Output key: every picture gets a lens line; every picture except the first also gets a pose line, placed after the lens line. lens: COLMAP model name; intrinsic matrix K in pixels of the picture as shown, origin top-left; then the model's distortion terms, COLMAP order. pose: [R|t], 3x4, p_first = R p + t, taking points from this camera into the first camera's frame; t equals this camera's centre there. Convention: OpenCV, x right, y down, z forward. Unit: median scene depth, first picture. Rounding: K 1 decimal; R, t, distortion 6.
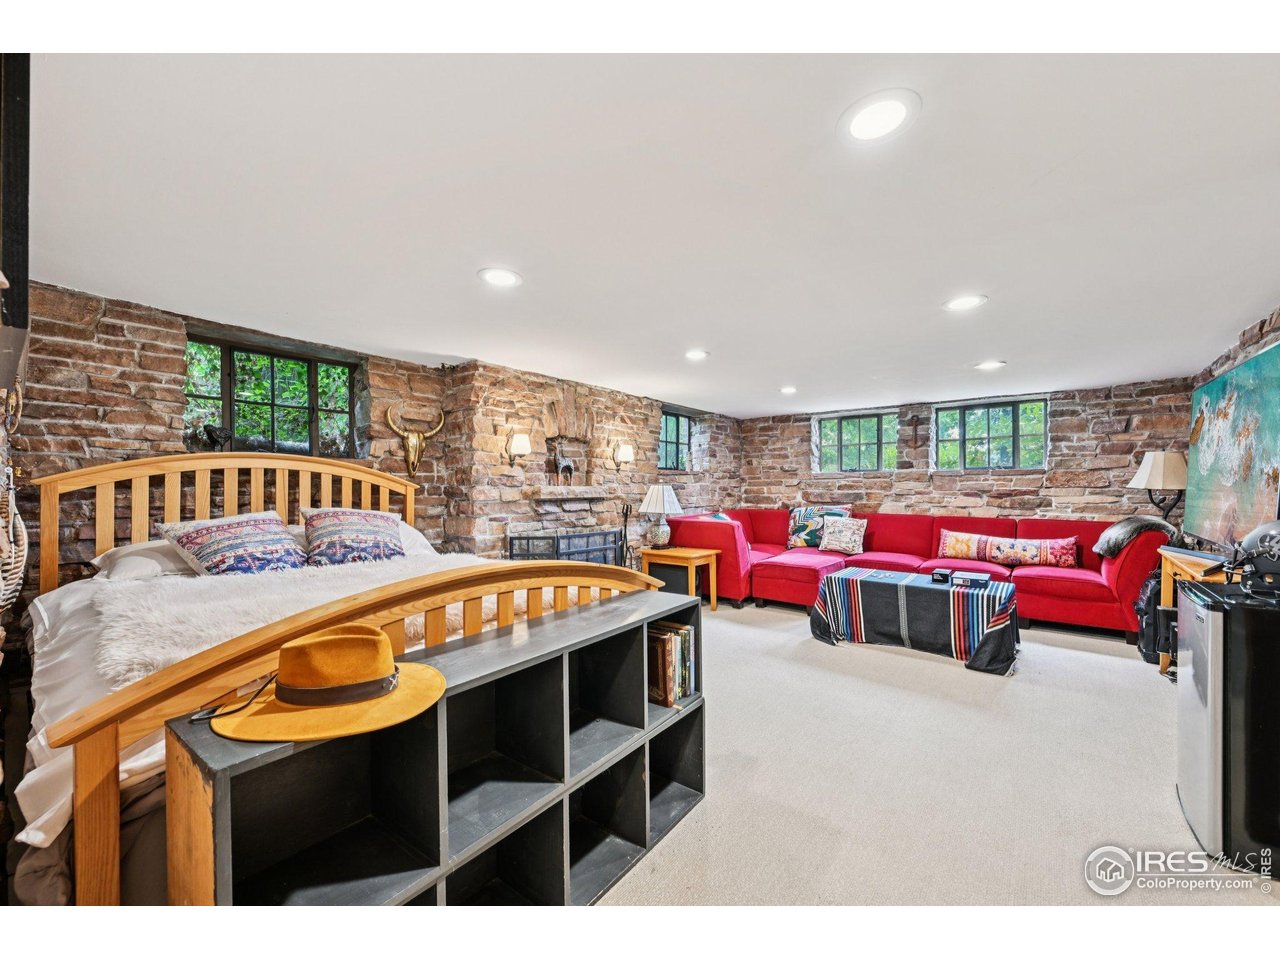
lens RADIAL K [[499.8, 0, 645.4], [0, 499.8, 482.8], [0, 0, 1]] dist [0.000587, 0.000179]
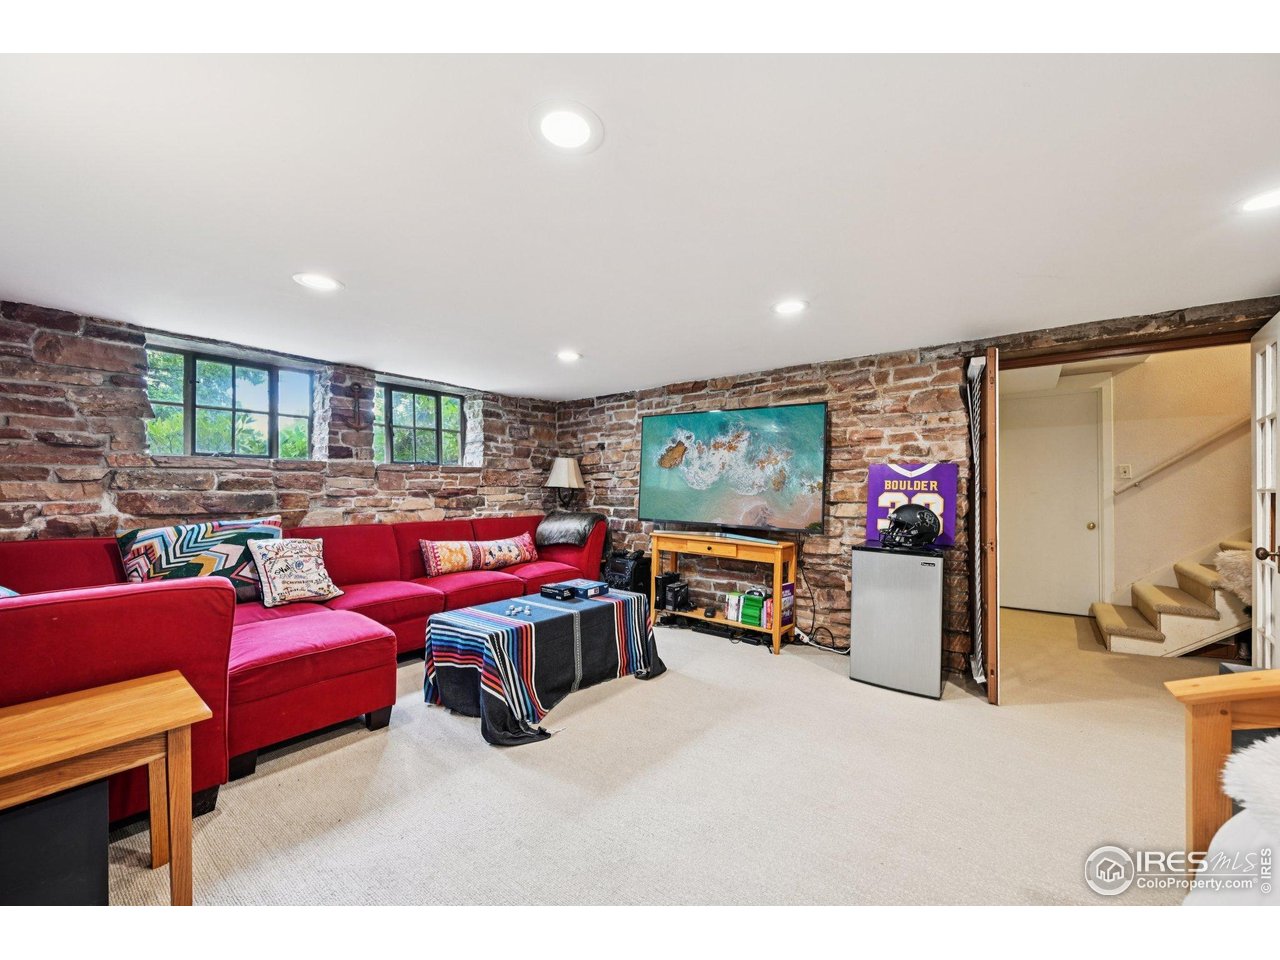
lens RADIAL K [[499.8, 0, 645.4], [0, 499.8, 482.8], [0, 0, 1]] dist [0.000587, 0.000179]
pose [[-0.025557, 0.010152, 0.999622, -0.188708], [-0.010949, 0.999886, -0.010435, 0.008910], [-0.999613, -0.011212, -0.025443, 0.668610]]
